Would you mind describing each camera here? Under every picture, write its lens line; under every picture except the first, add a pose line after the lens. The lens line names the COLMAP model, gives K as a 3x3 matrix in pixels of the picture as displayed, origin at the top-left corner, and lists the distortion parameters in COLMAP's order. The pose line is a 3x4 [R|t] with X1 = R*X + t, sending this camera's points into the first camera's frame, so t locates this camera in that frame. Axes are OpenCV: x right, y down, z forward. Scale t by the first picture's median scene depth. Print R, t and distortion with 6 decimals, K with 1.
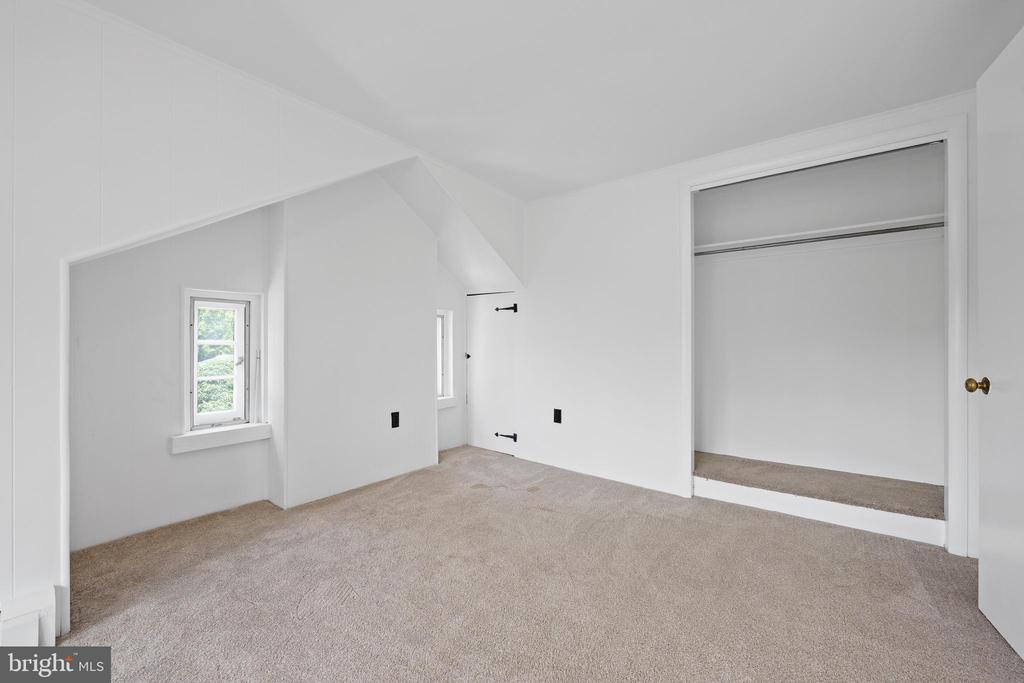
lens RADIAL K [[412.7, 0, 513.1], [0, 412.7, 341.4], [0, 0, 1]] dist [-0.002669, -0.000358]
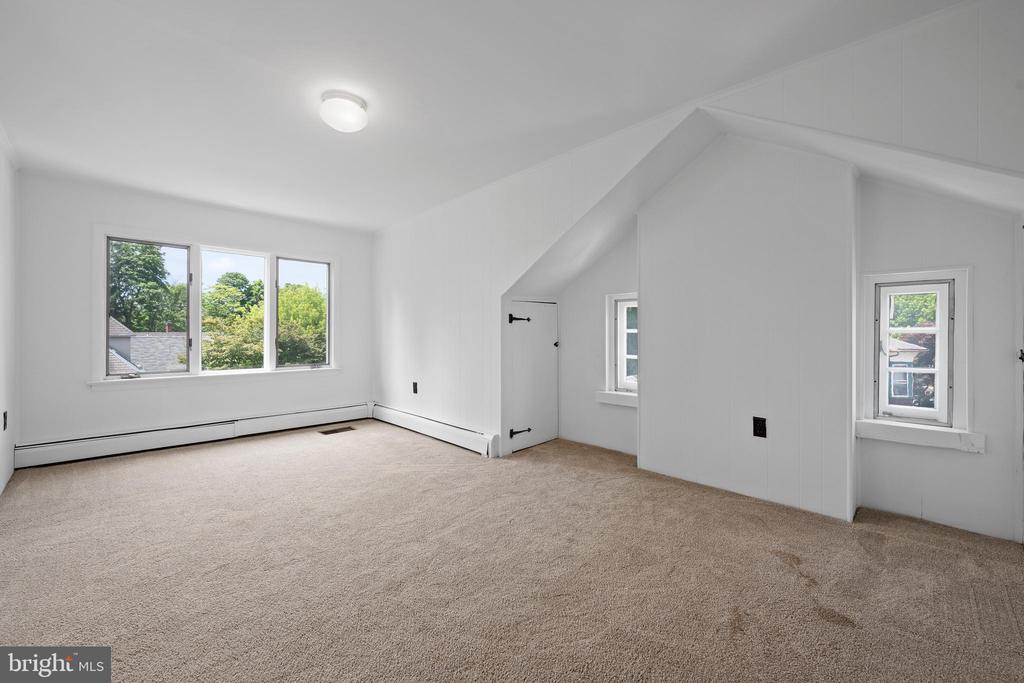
lens RADIAL K [[412.7, 0, 513.1], [0, 412.7, 341.4], [0, 0, 1]] dist [-0.002669, -0.000358]
pose [[-0.112767, 0.022502, -0.993367, 0.644373], [0.002183, 0.999747, 0.022399, 0.007675], [0.993619, 0.000357, -0.112787, 0.727900]]
